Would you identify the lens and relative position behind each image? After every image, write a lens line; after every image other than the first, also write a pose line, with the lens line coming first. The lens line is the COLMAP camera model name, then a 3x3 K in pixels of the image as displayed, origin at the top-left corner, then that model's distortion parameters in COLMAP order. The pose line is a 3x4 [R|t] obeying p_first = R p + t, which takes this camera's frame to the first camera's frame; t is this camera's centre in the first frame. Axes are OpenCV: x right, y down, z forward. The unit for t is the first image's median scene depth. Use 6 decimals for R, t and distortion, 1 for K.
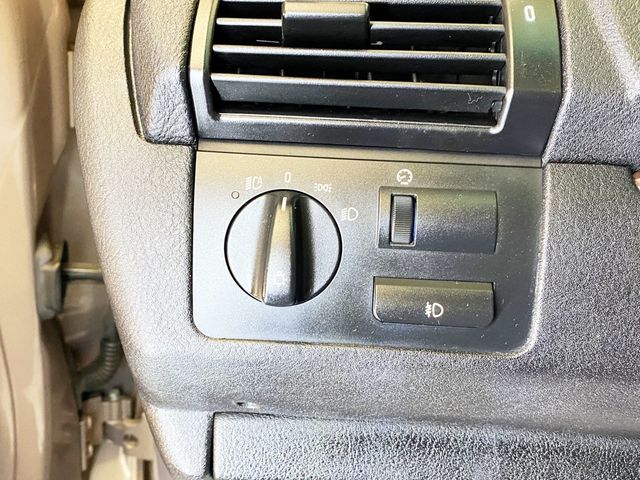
lens RADIAL K [[646.8, 0, 320.0], [0, 646.8, 240.0], [0, 0, 1]] dist [0.001428, -0.017733]
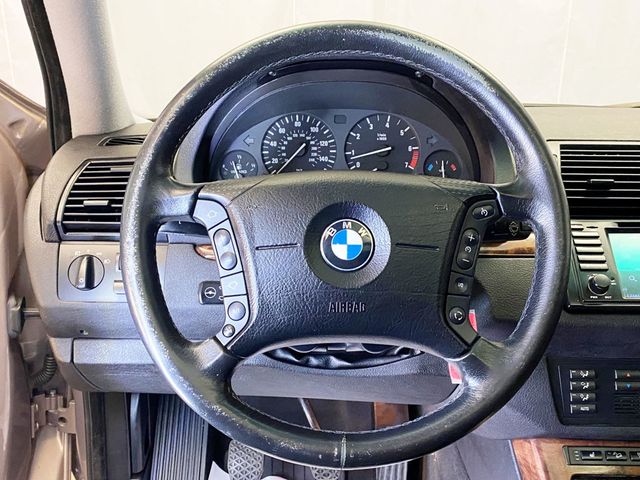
lens RADIAL K [[676.0, 0, 330.8], [0, 676.0, 238.7], [0, 0, 1]] dist [0.142494, -0.316707]
pose [[0.998898, -0.036143, 0.029943, 0.456294], [0.040100, 0.988723, -0.144291, 0.166395], [-0.024391, 0.145332, 0.989082, -1.049638]]
